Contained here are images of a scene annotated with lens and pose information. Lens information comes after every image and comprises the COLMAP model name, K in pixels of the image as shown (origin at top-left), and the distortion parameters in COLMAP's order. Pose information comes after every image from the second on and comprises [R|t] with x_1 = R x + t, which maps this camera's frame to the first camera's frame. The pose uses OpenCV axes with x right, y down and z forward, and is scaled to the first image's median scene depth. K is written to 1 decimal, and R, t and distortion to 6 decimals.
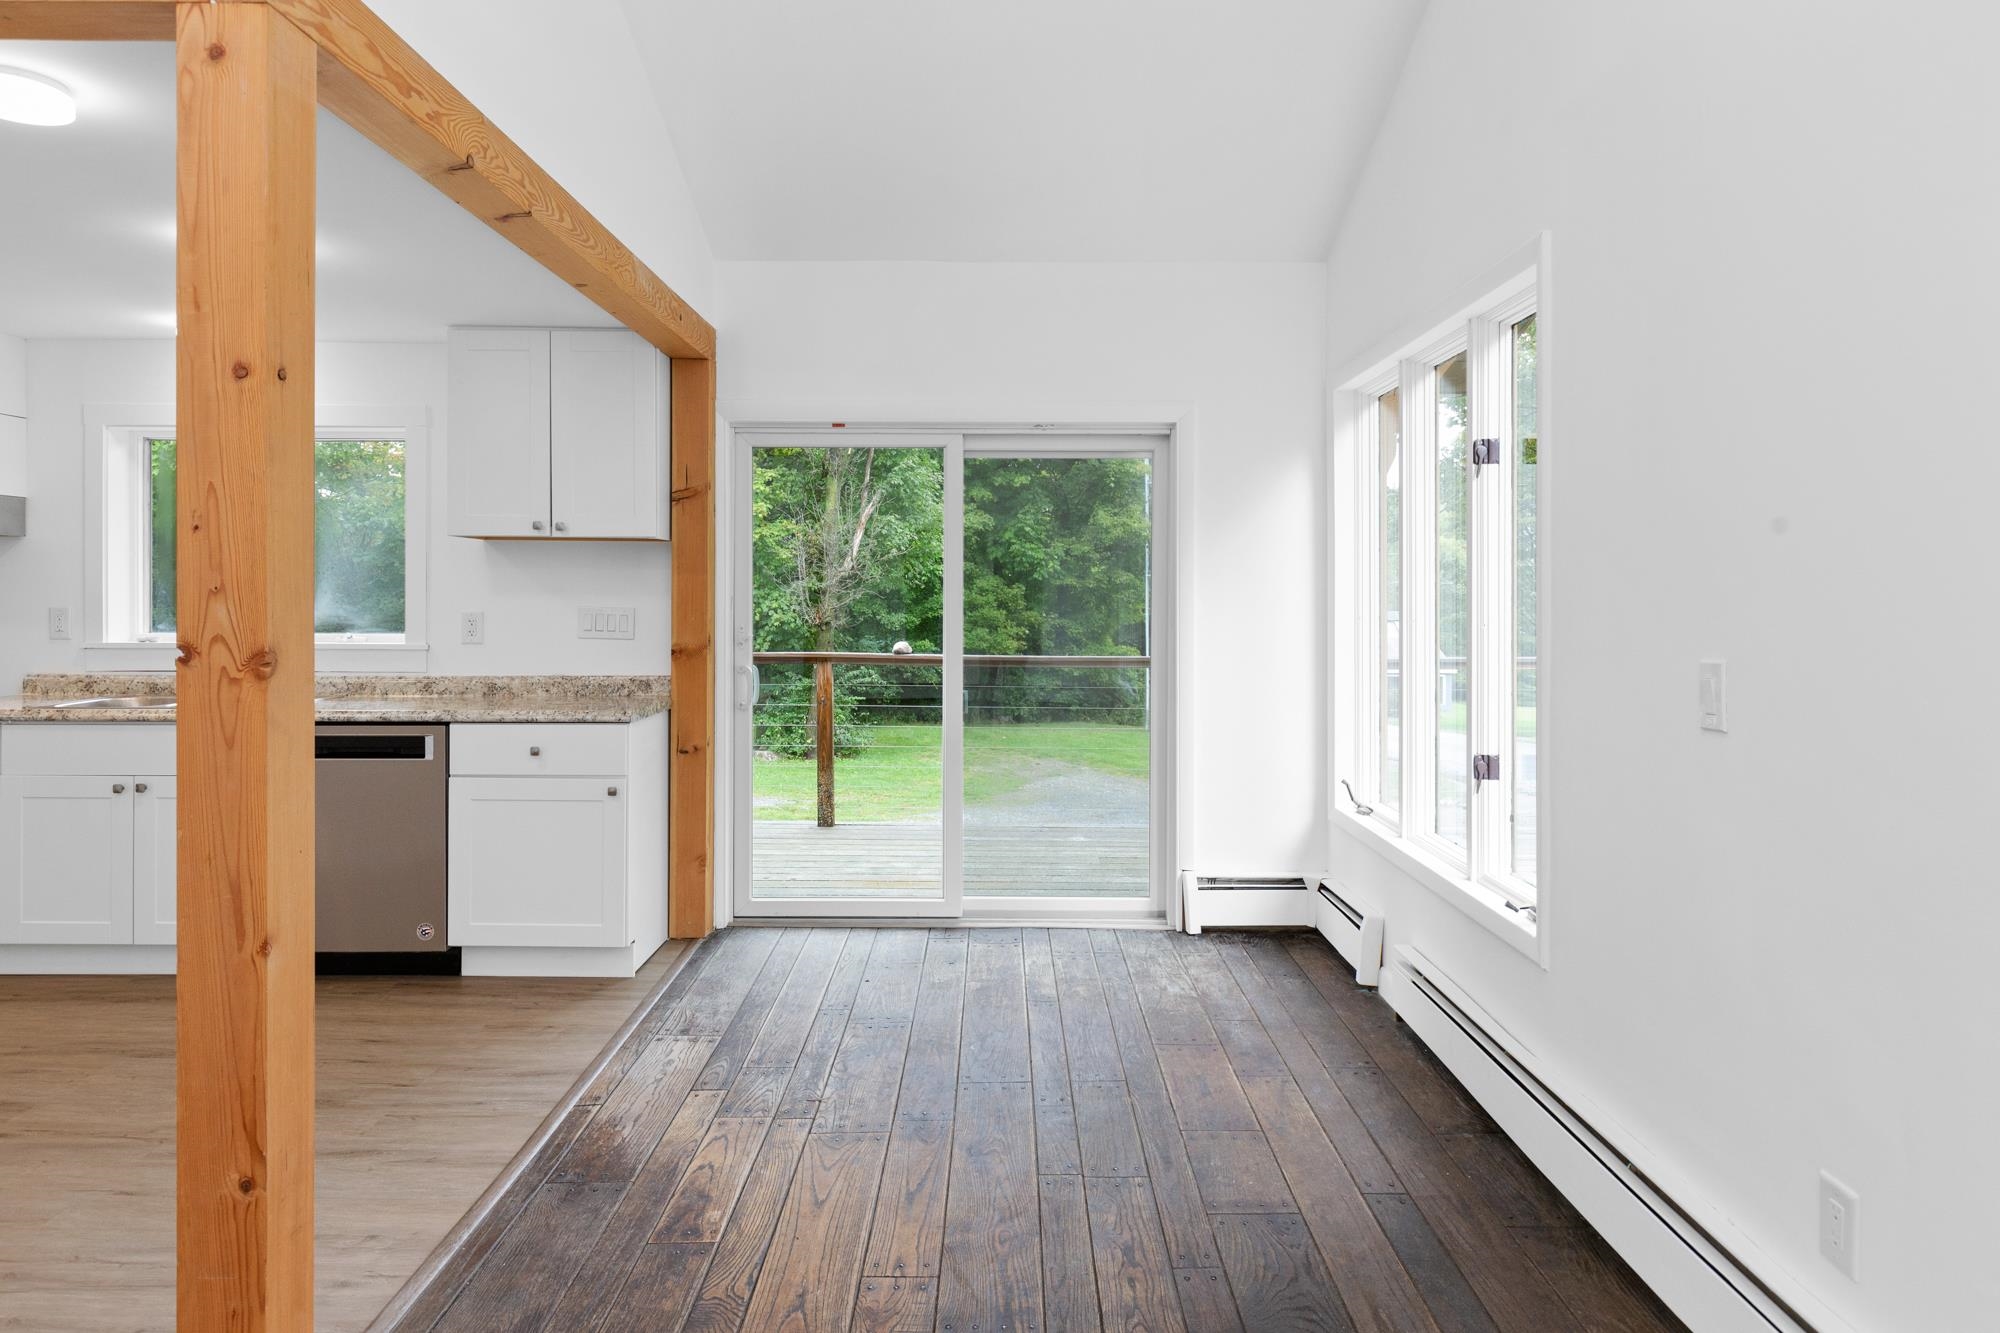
lens RADIAL K [[1250.3, 0, 1003.1], [0, 1250.3, 599.0], [0, 0, 1]] dist [0.001253, -0.001310]
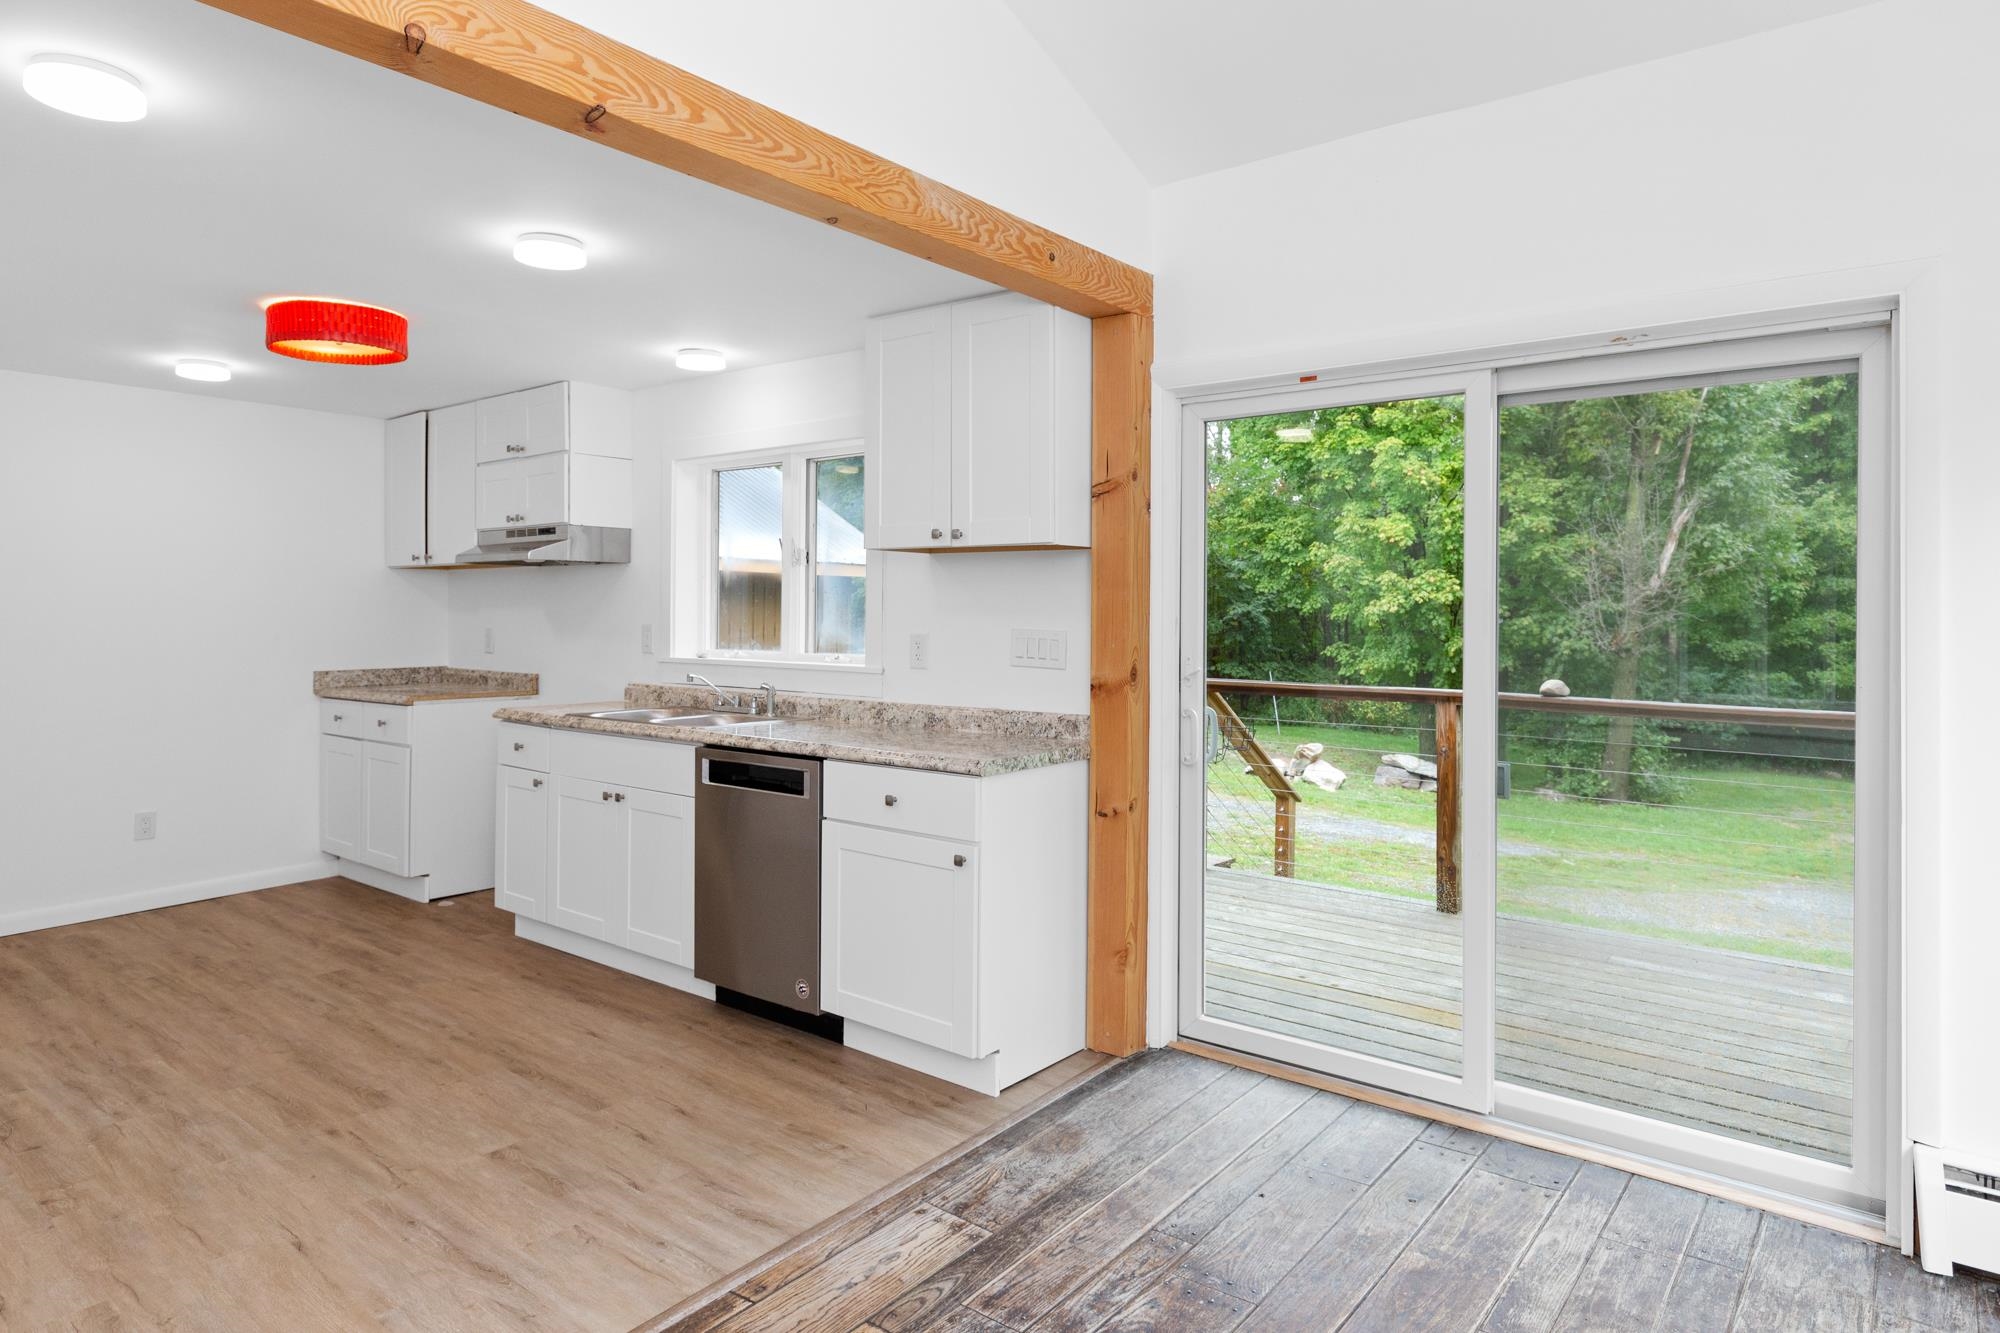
lens RADIAL K [[1181.2, 0, 989.2], [0, 1181.2, 605.2], [0, 0, 1]] dist [-0.001965, -0.001442]
pose [[0.776622, -0.003148, -0.629959, 0.156477], [-0.005365, 0.999918, -0.011610, -0.000555], [0.629944, 0.012397, 0.776542, 0.371359]]
